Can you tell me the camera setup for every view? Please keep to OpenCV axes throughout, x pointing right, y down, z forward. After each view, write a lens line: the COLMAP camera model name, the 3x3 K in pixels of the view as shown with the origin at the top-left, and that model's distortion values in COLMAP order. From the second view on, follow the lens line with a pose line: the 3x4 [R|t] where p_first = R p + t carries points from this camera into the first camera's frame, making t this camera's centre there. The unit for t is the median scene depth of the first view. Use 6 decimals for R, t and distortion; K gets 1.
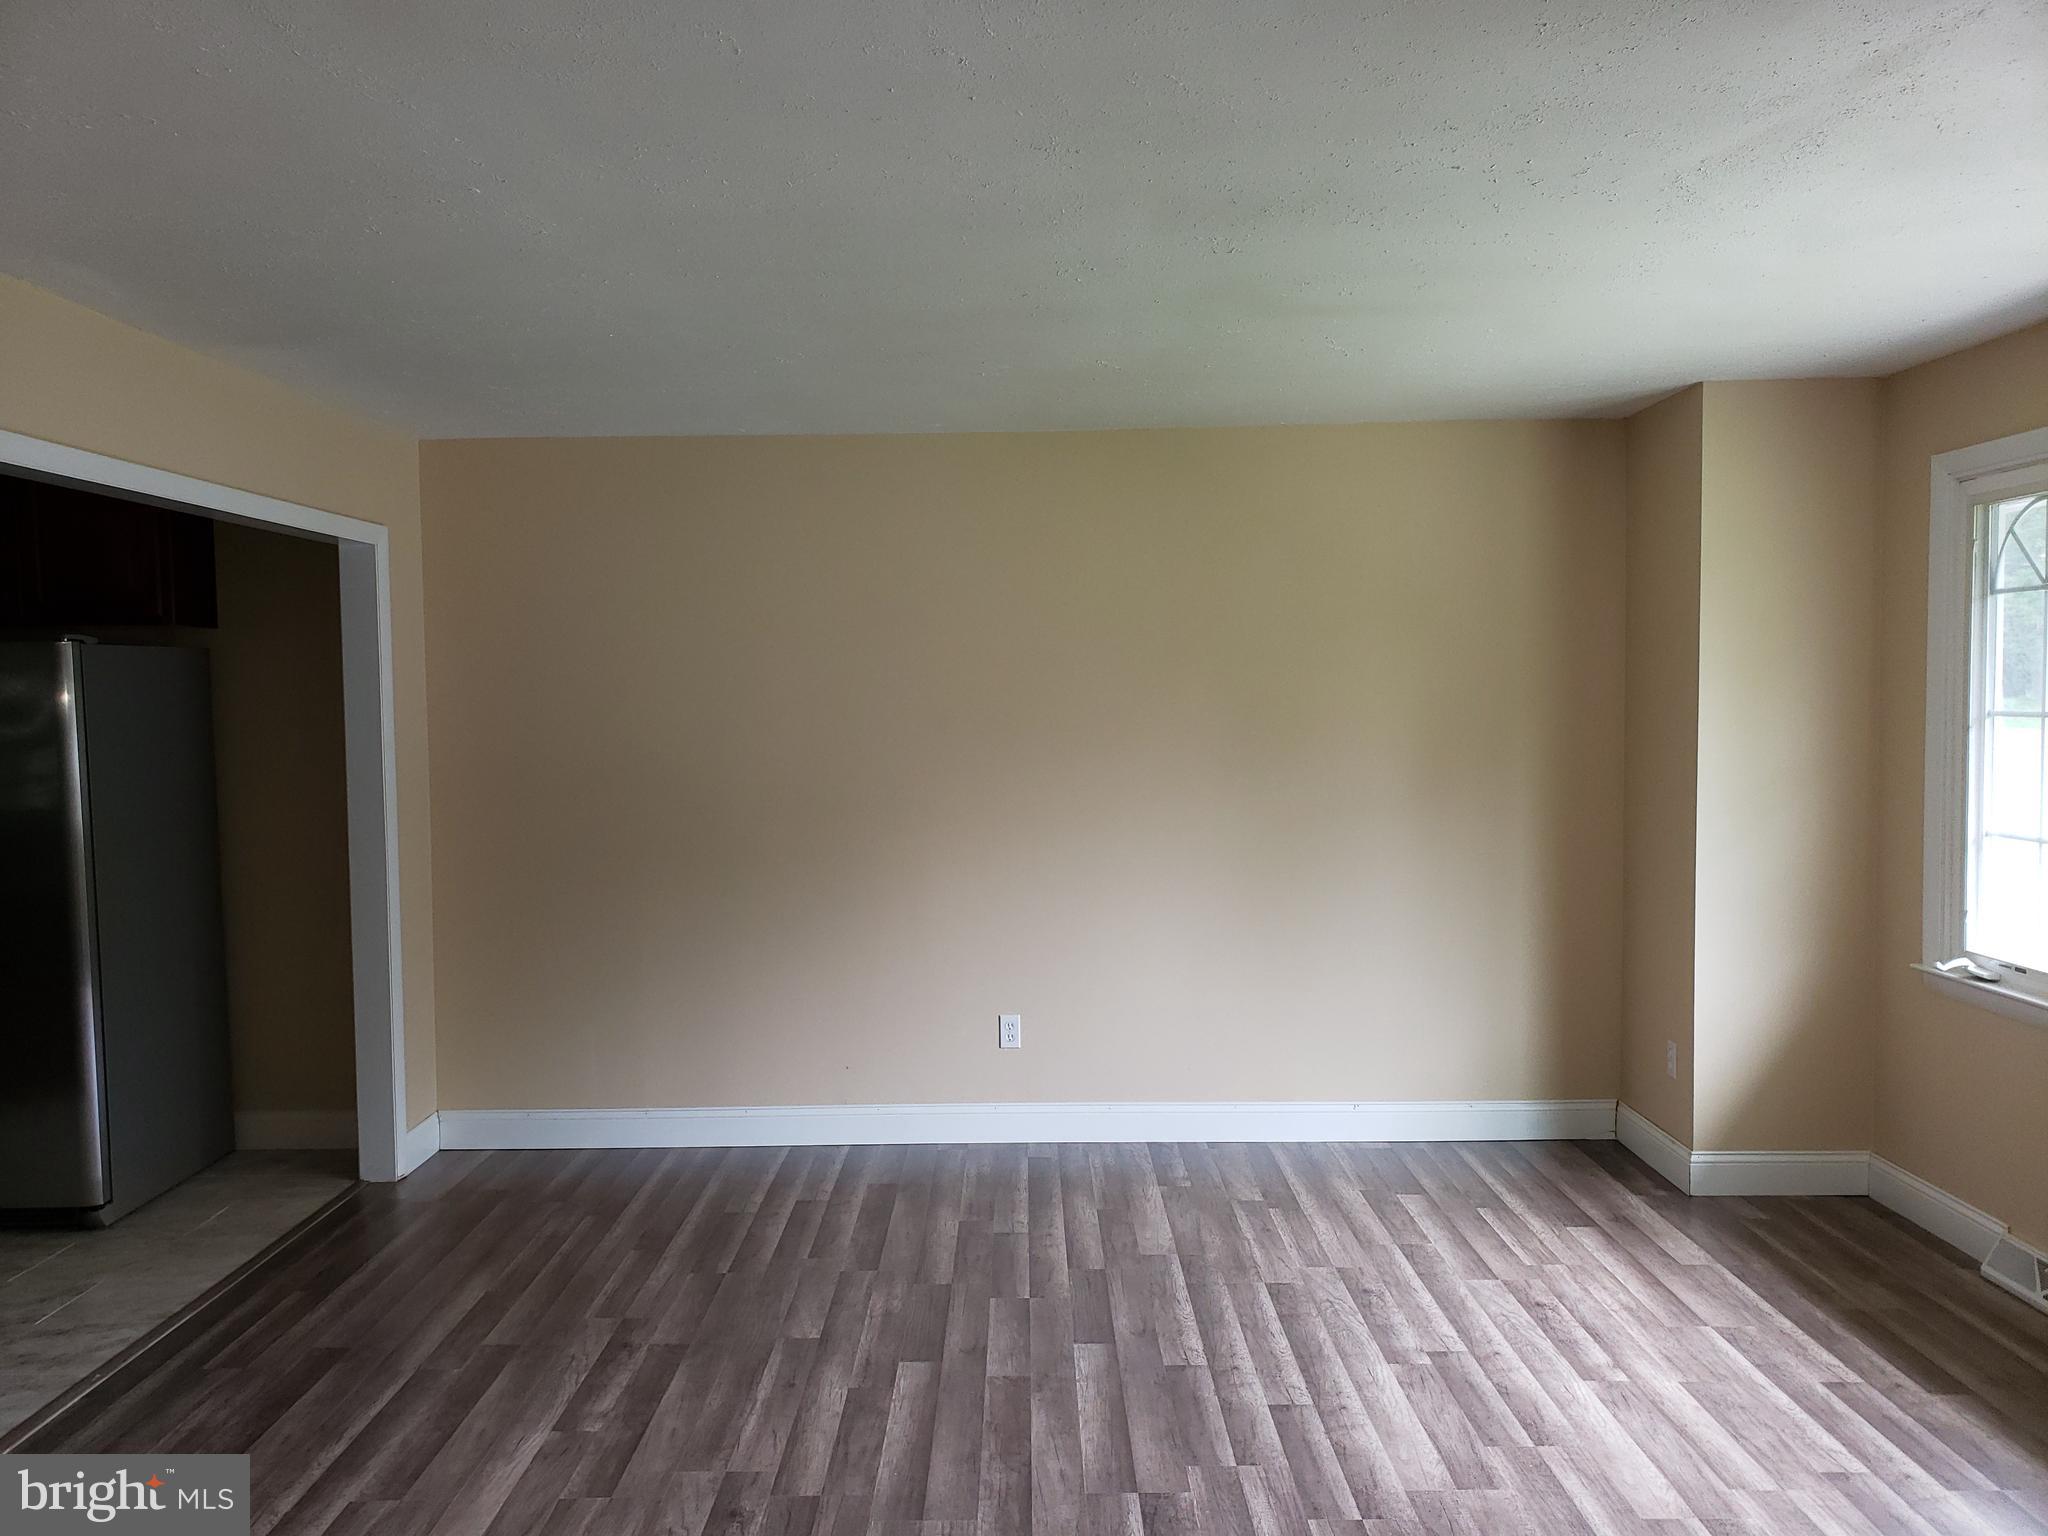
lens RADIAL K [[1651.9, 0, 1006.1], [0, 1651.9, 777.5], [0, 0, 1]] dist [0.070256, -0.051959]
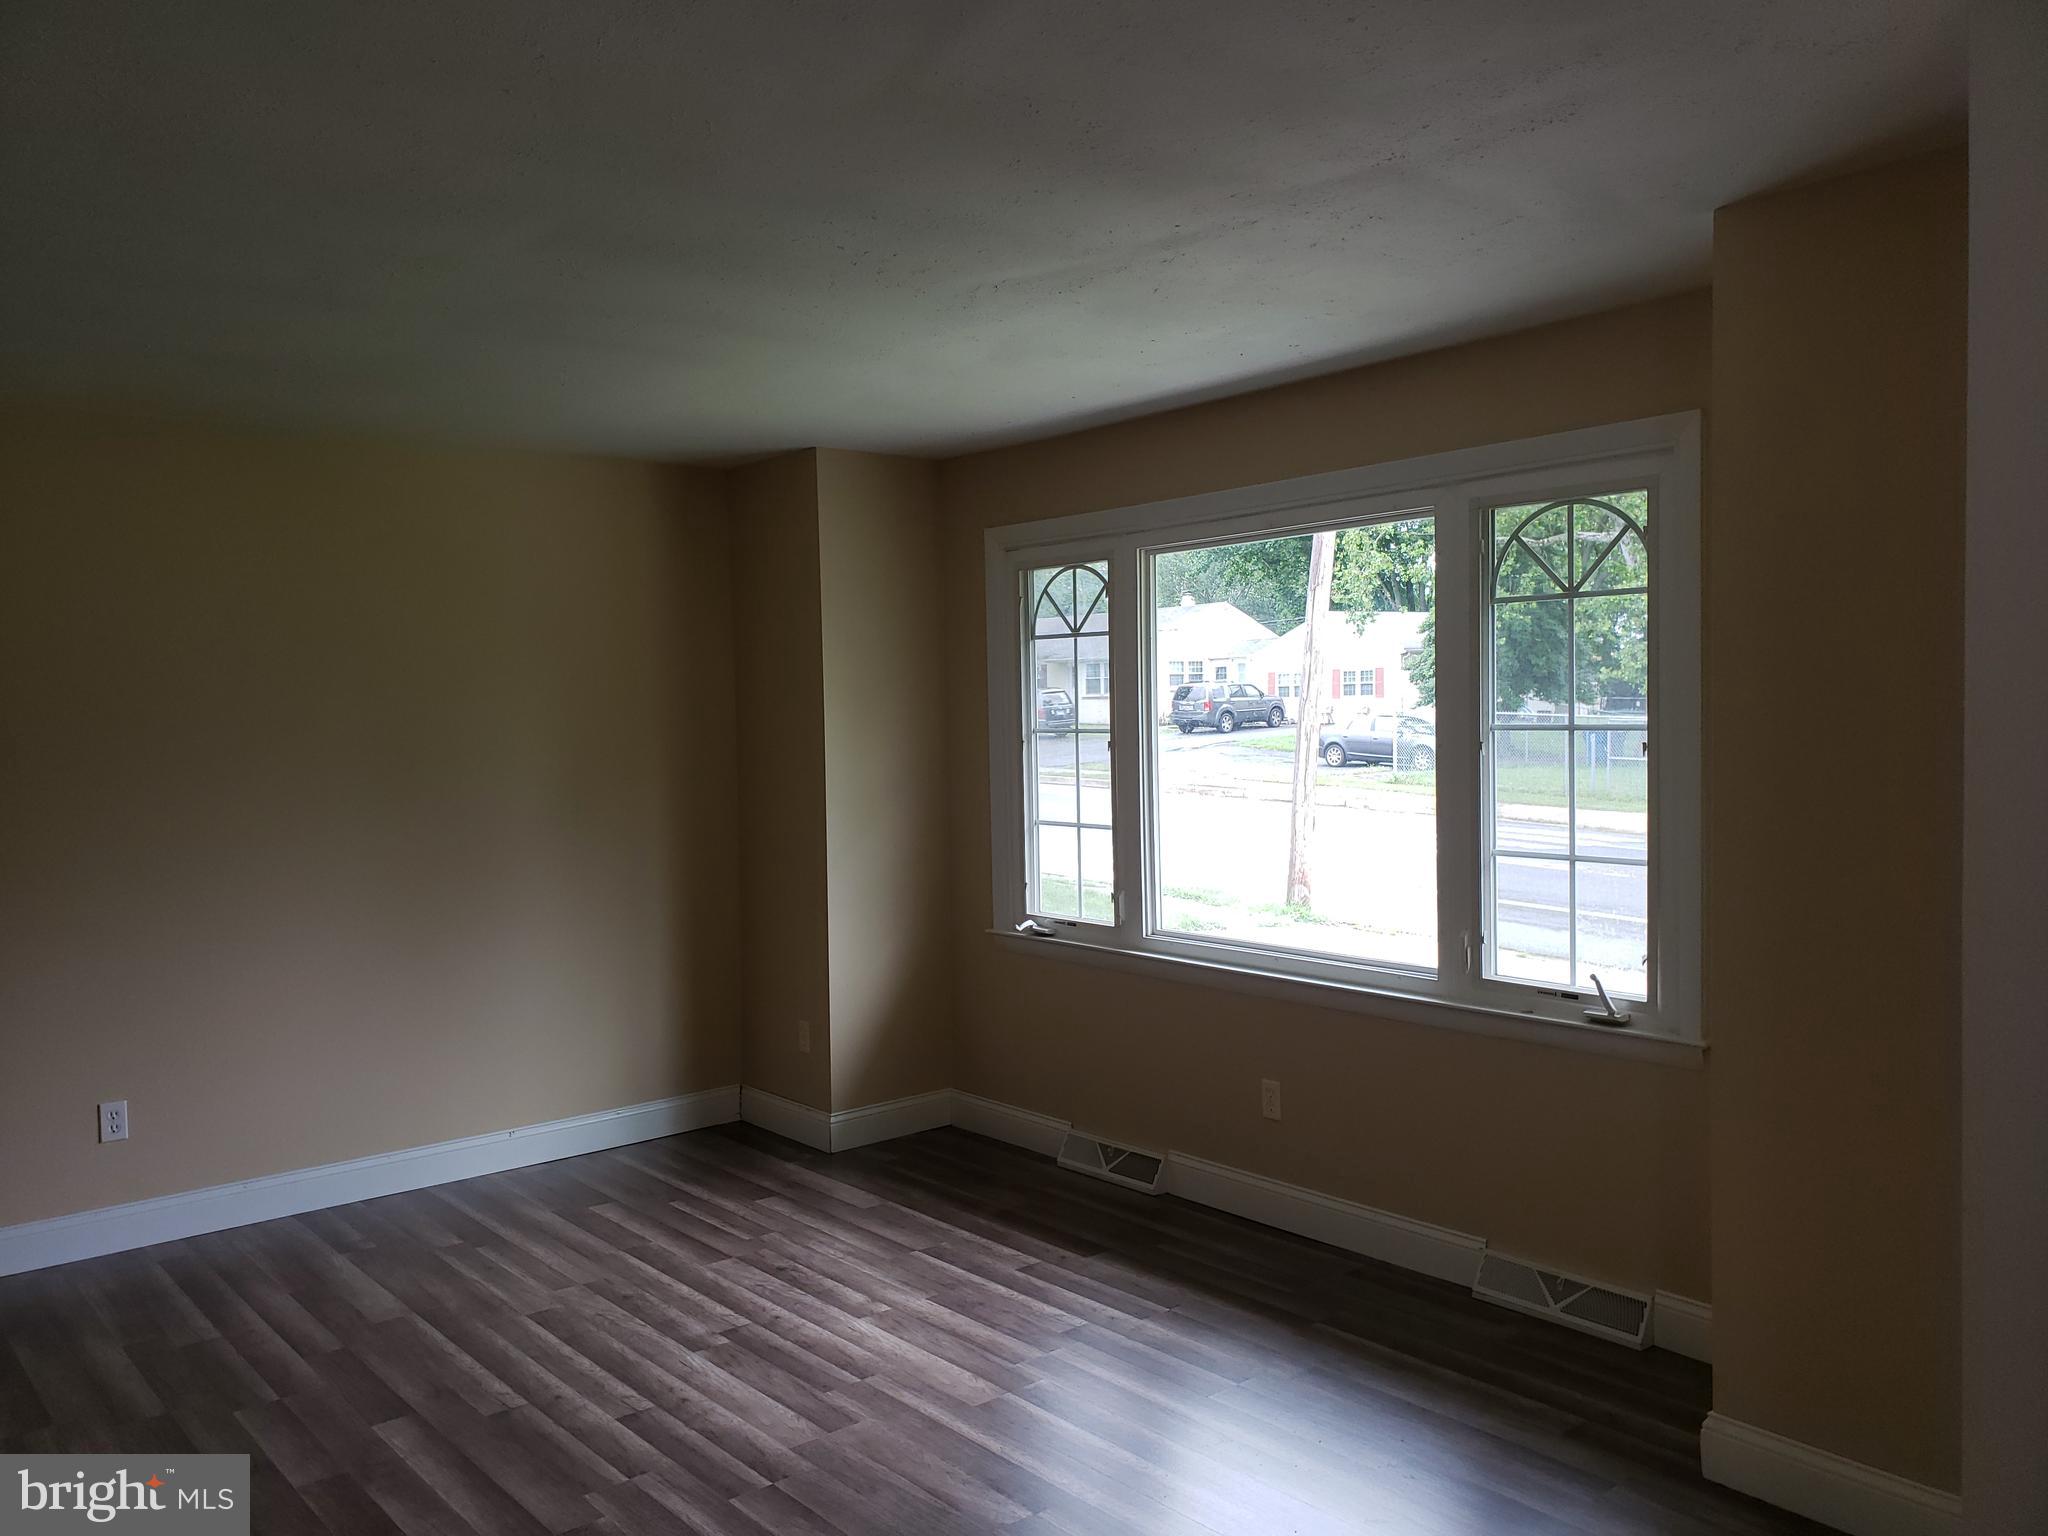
lens RADIAL K [[1651.9, 0, 991.4], [0, 1651.9, 784.1], [0, 0, 1]] dist [0.070256, -0.051959]
pose [[0.770894, -0.038841, 0.635778, -0.257051], [0.045627, 0.998942, 0.005705, -0.006946], [-0.635327, 0.024611, 0.771851, 0.046052]]
